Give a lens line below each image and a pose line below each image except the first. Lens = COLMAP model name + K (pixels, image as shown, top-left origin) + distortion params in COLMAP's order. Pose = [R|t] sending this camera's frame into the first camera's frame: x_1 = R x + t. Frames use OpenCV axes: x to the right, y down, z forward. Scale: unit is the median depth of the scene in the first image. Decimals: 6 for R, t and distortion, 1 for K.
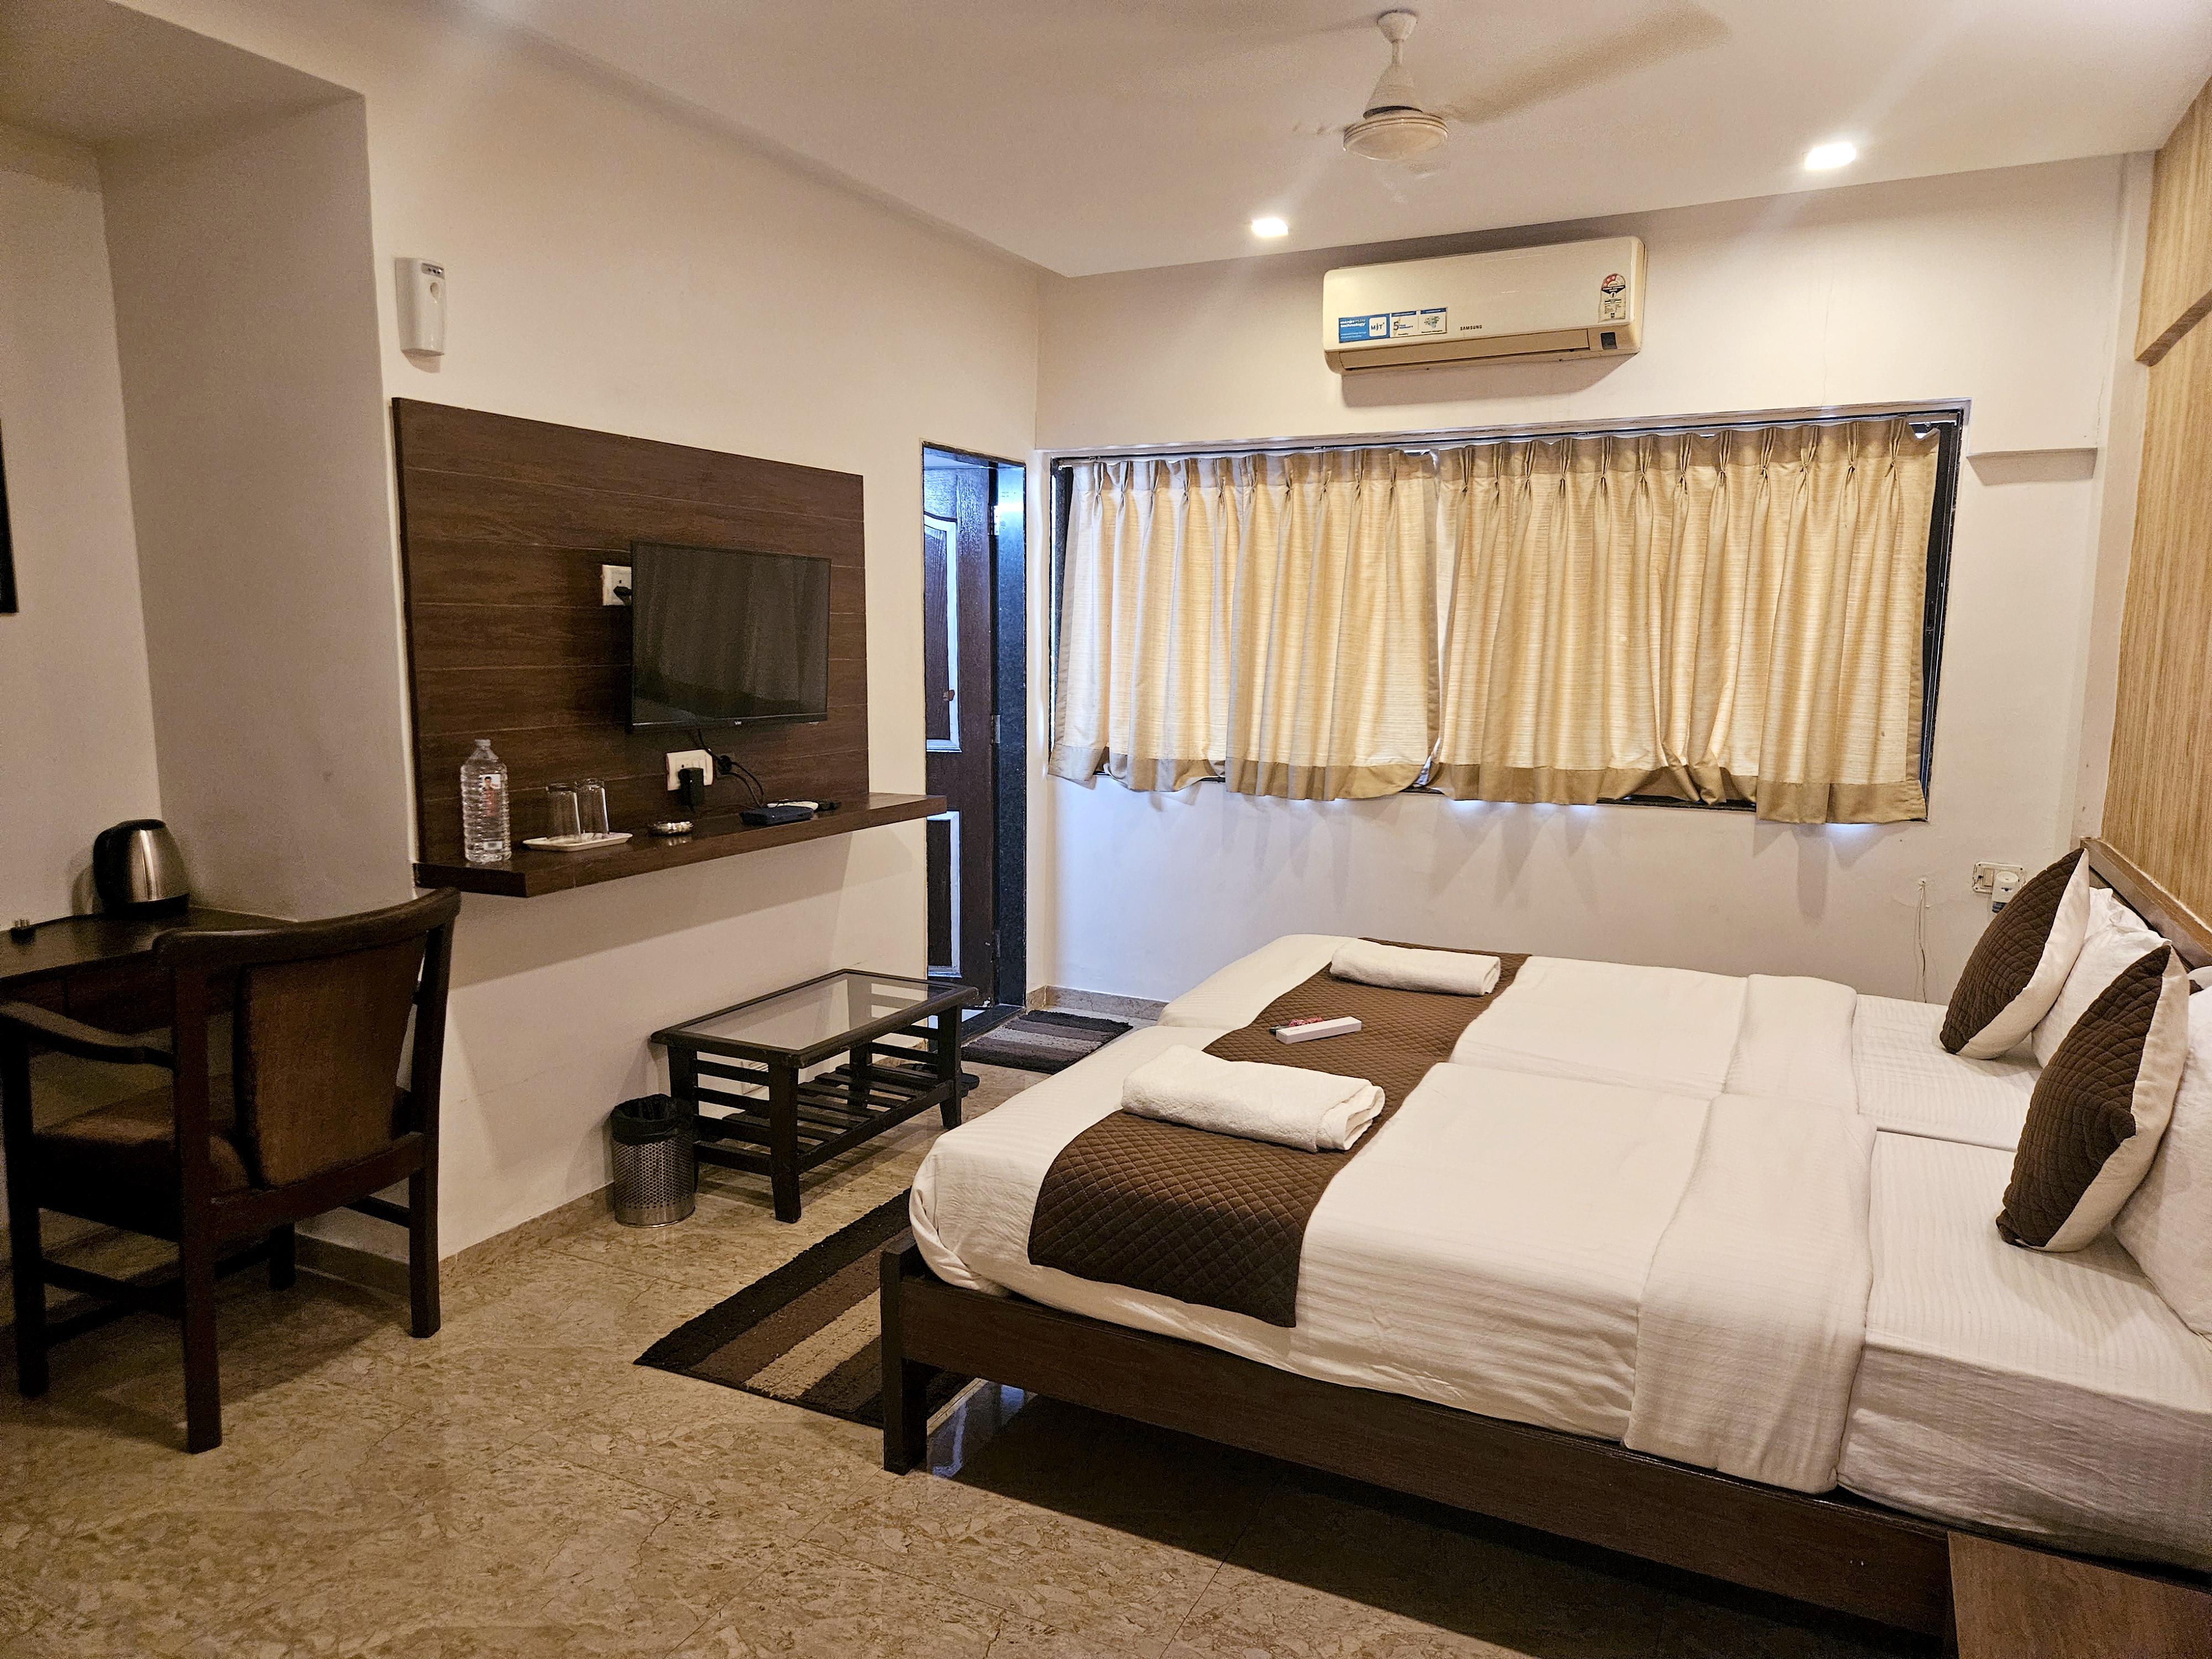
lens RADIAL K [[1396.6, 0, 1106.0], [0, 1396.6, 829.5], [0, 0, 1]] dist [0.050993, -0.031900]
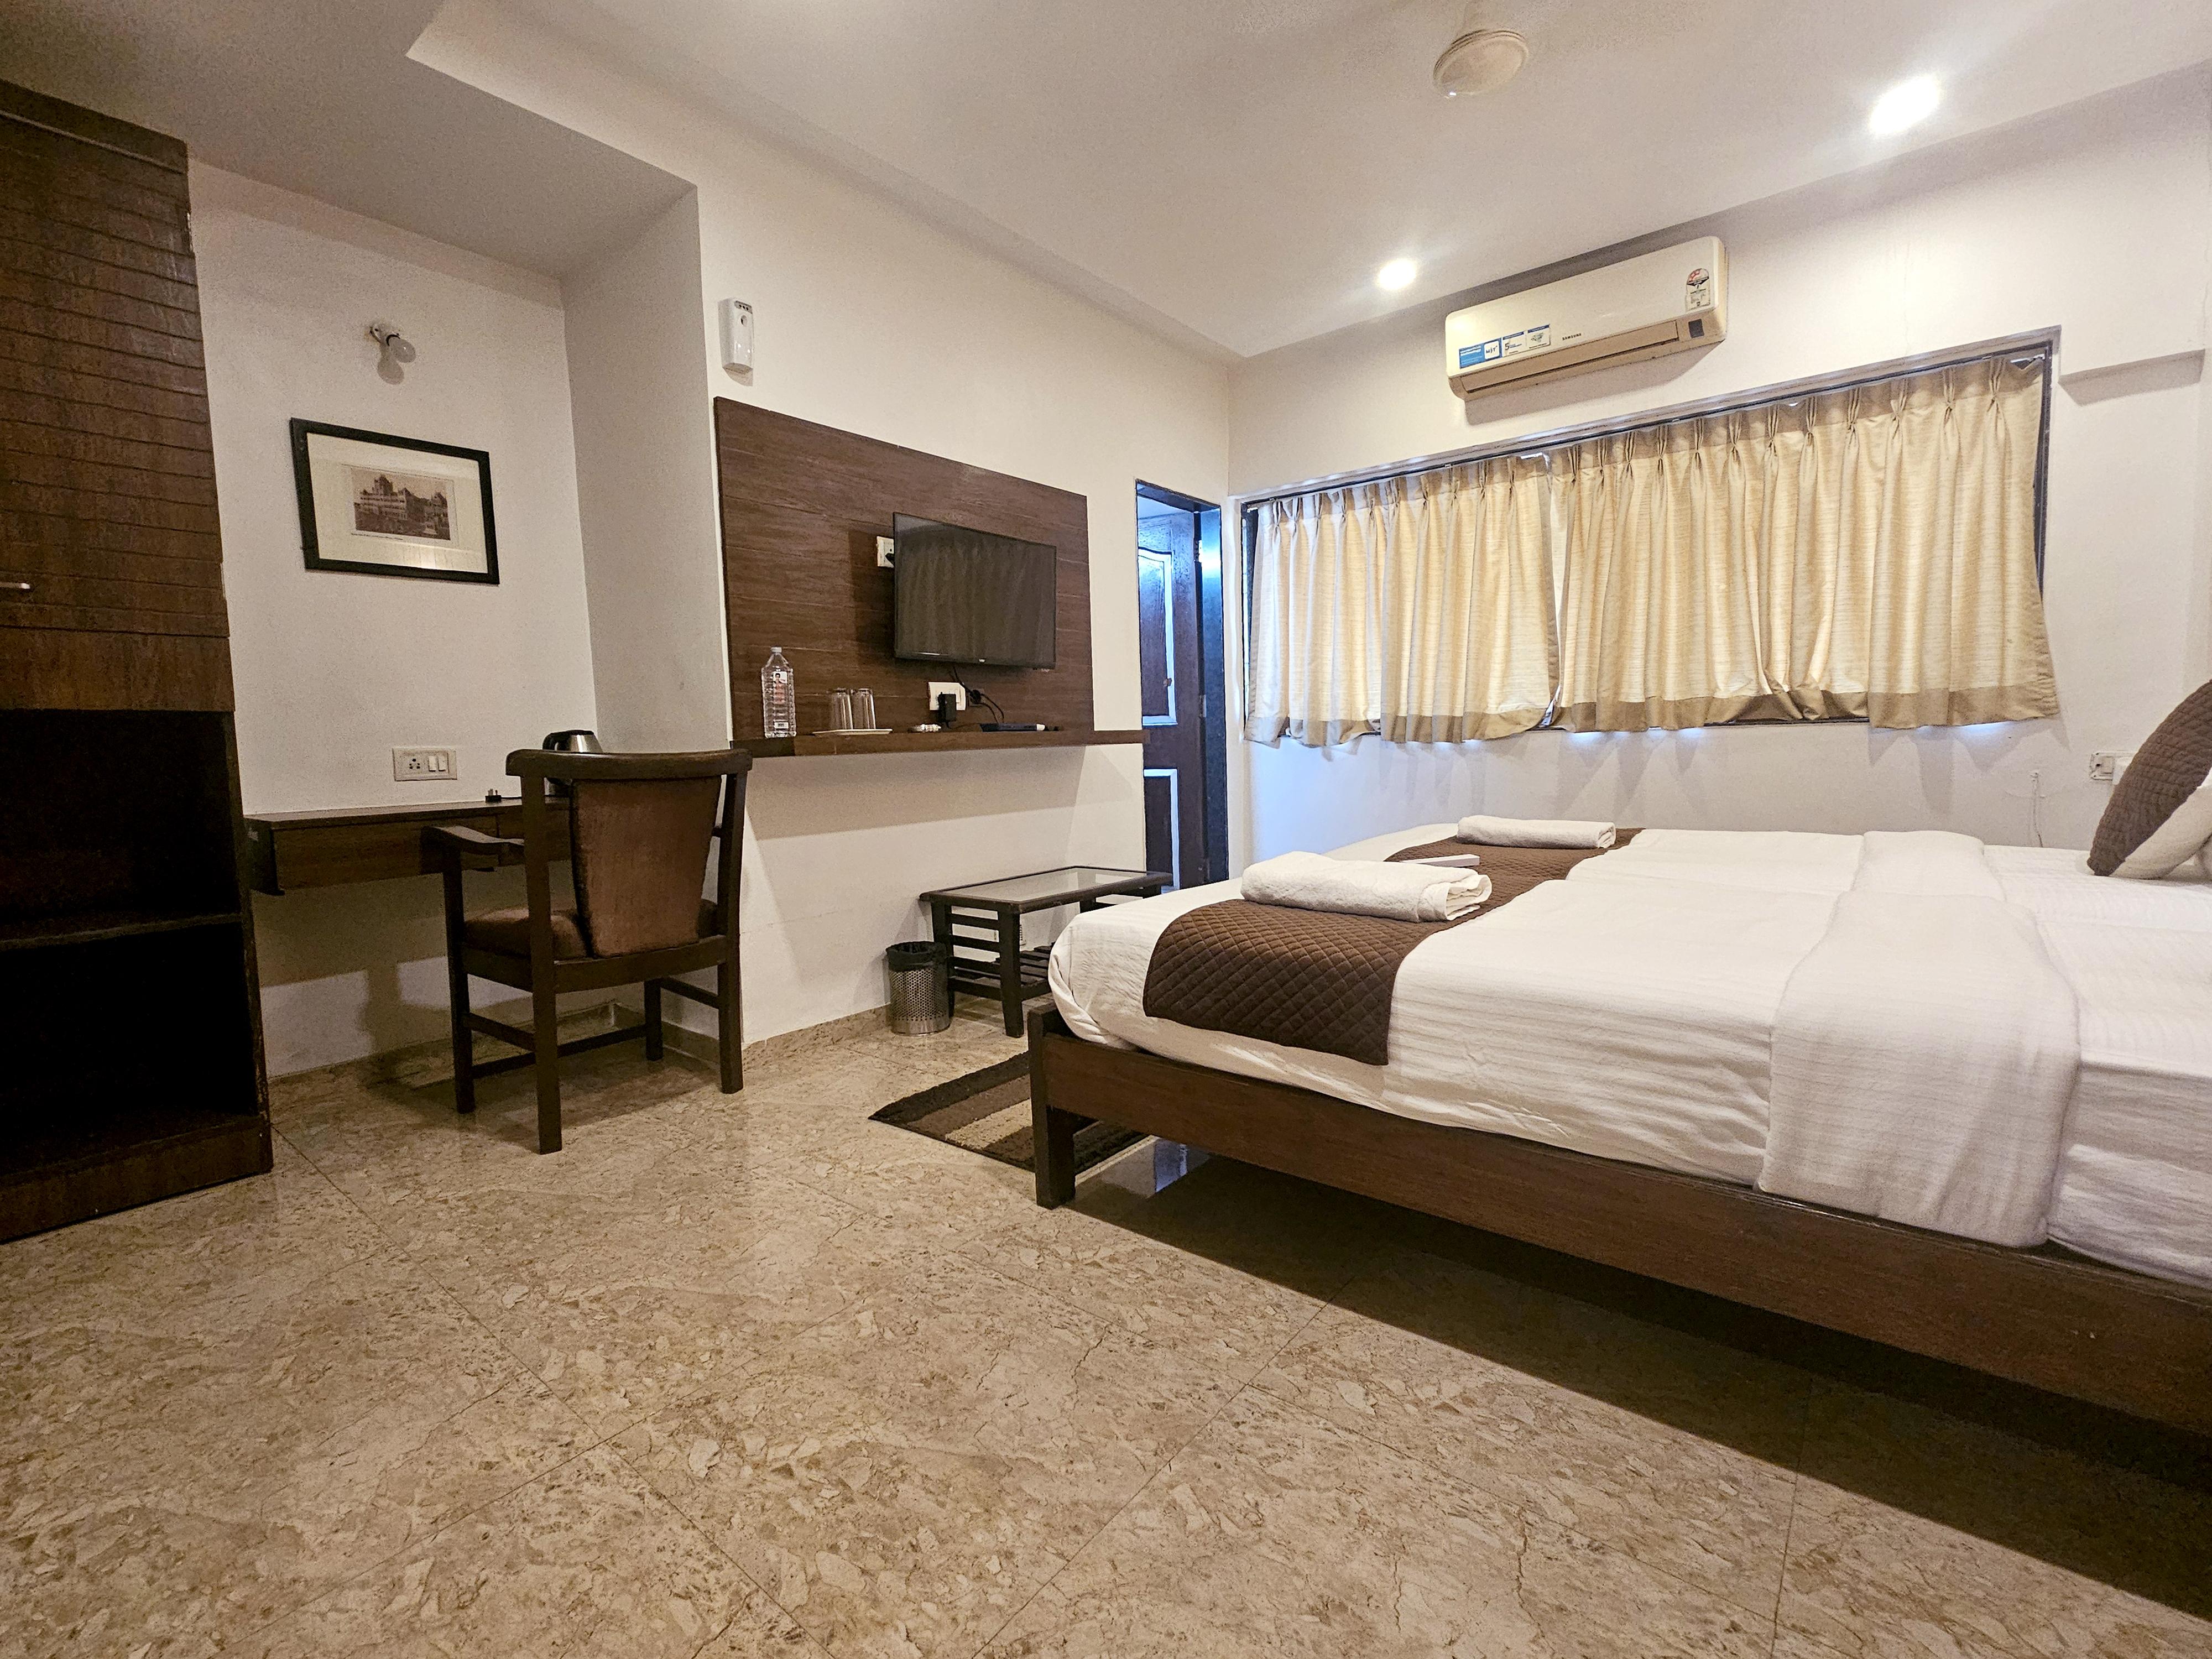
lens RADIAL K [[940.1, 0, 1120.0], [0, 940.1, 819.0], [0, 0, 1]] dist [-0.000643, -0.000318]
pose [[0.975362, -0.021179, -0.219590, 0.048076], [0.009731, 0.998542, -0.053087, 0.102798], [0.220395, 0.049642, 0.974147, 0.143008]]
